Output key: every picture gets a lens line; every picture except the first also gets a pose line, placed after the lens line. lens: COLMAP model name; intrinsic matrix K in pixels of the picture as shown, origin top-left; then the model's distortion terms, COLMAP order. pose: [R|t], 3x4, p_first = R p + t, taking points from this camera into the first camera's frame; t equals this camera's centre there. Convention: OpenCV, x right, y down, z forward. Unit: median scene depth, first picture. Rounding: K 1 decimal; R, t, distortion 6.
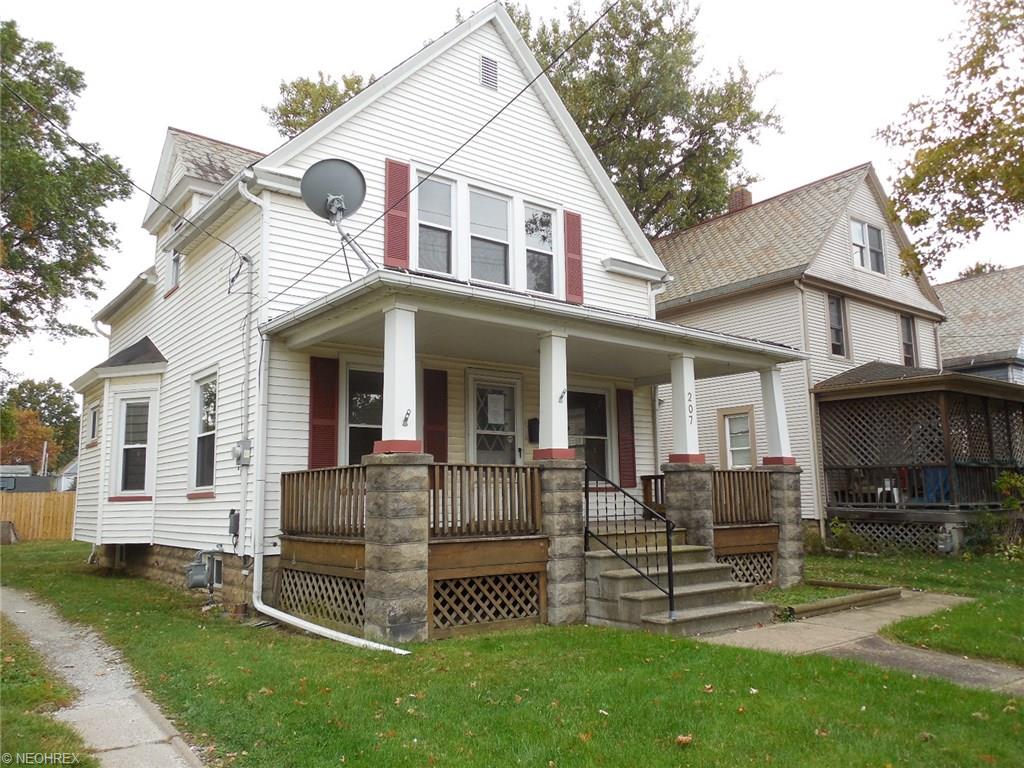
lens RADIAL K [[760.7, 0, 480.0], [0, 760.7, 396.3], [0, 0, 1]] dist [0.029806, 0.002120]
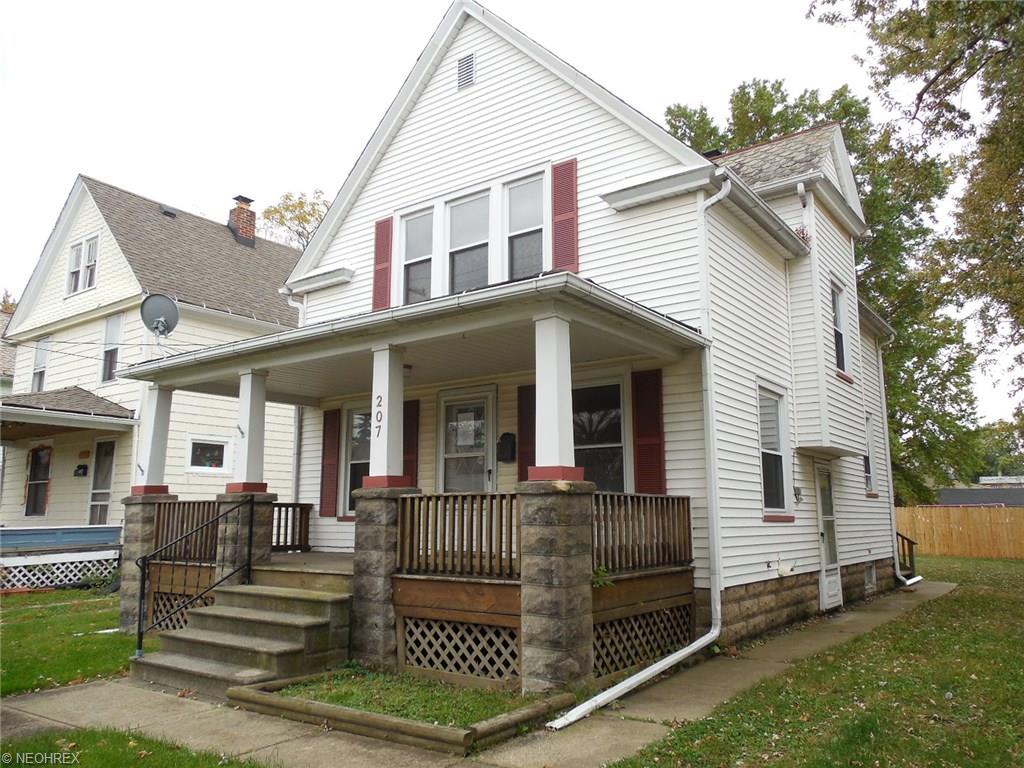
lens RADIAL K [[761.0, 0, 523.3], [0, 761.0, 383.1], [0, 0, 1]] dist [0.002183, 0.007307]
pose [[0.308365, -0.157387, -0.938158, 0.954814], [0.123011, 0.984535, -0.124735, 0.088729], [0.943281, -0.076940, 0.322957, 0.818178]]
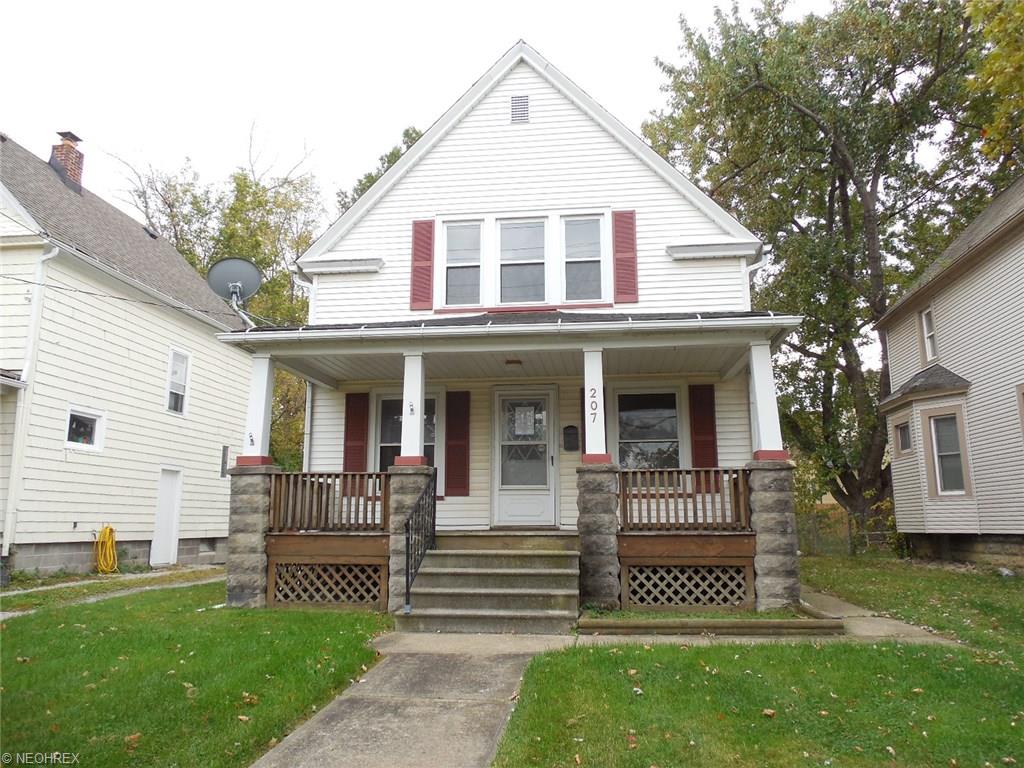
lens RADIAL K [[756.5, 0, 512.0], [0, 756.5, 384.0], [0, 0, 1]] dist [-0.064108, 0.178616]
pose [[0.730041, -0.116217, -0.673449, 0.756771], [0.084137, 0.993222, -0.080192, 0.051708], [0.678204, 0.001882, 0.734871, 0.232815]]
